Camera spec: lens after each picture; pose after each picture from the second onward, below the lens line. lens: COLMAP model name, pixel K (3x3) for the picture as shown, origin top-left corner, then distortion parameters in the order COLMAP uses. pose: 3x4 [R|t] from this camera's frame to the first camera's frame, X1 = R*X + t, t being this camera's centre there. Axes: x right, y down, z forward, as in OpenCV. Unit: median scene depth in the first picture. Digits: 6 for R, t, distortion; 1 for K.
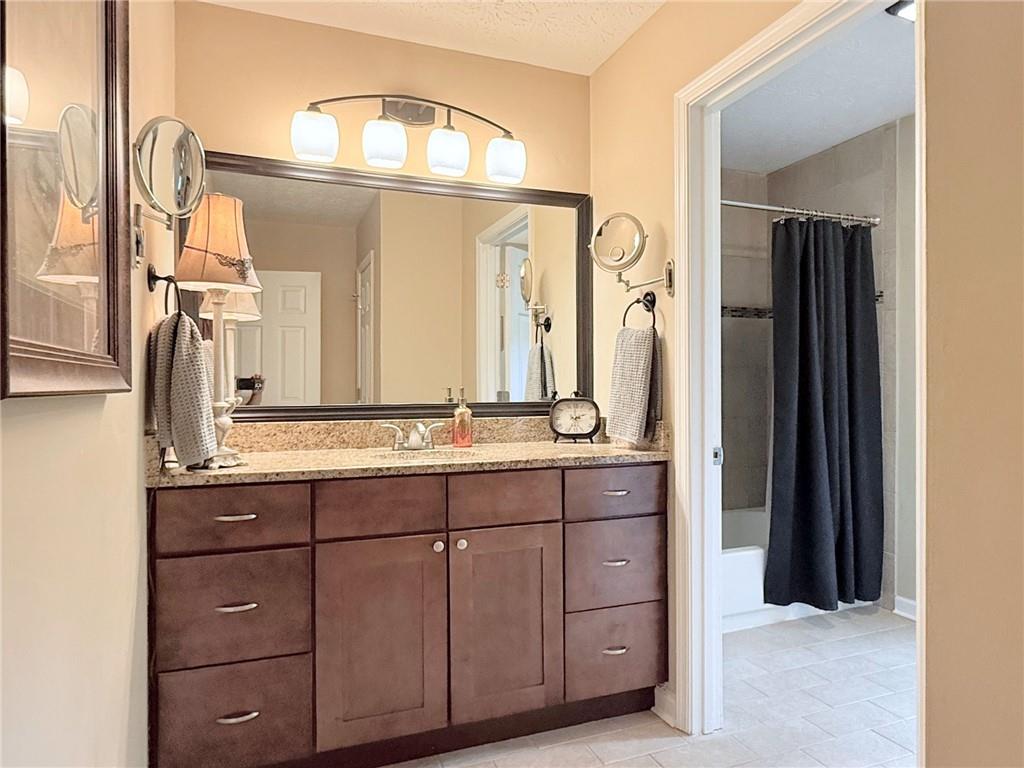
lens RADIAL K [[653.1, 0, 507.3], [0, 653.1, 391.5], [0, 0, 1]] dist [-0.005275, -0.001283]
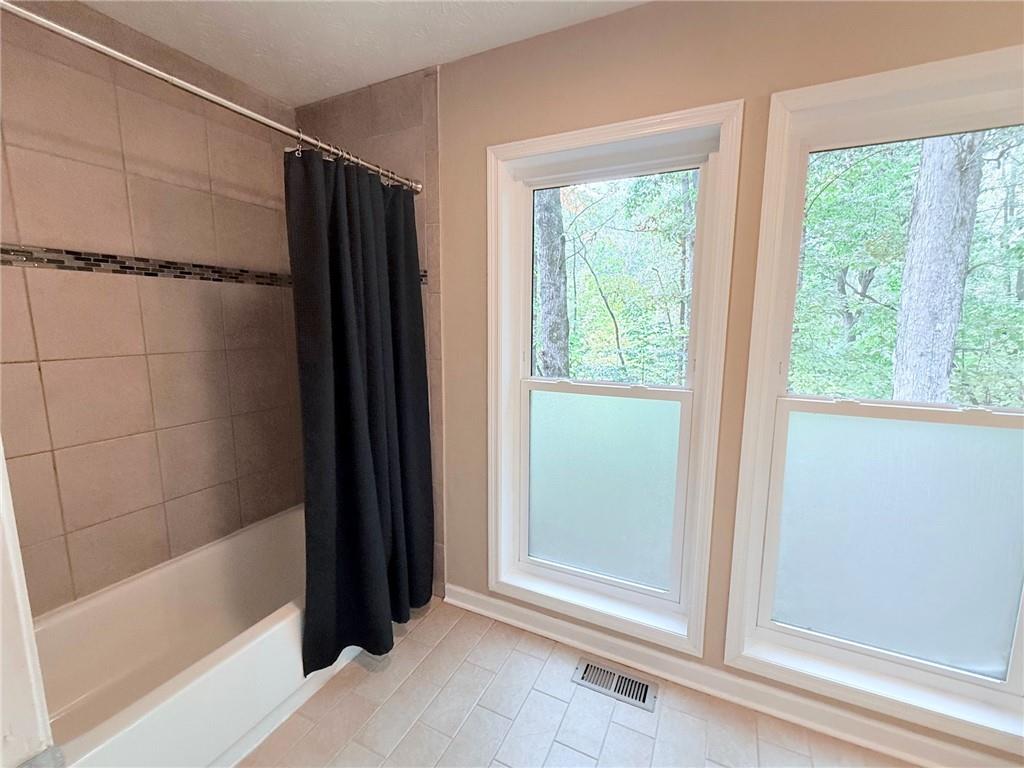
lens RADIAL K [[429.9, 0, 513.3], [0, 429.9, 380.1], [0, 0, 1]] dist [0.014407, -0.000050]
pose [[0.726114, -0.087717, 0.681956, 0.249605], [-0.003881, 0.991290, 0.131637, -0.085208], [-0.687563, -0.098231, 0.719449, 0.485902]]
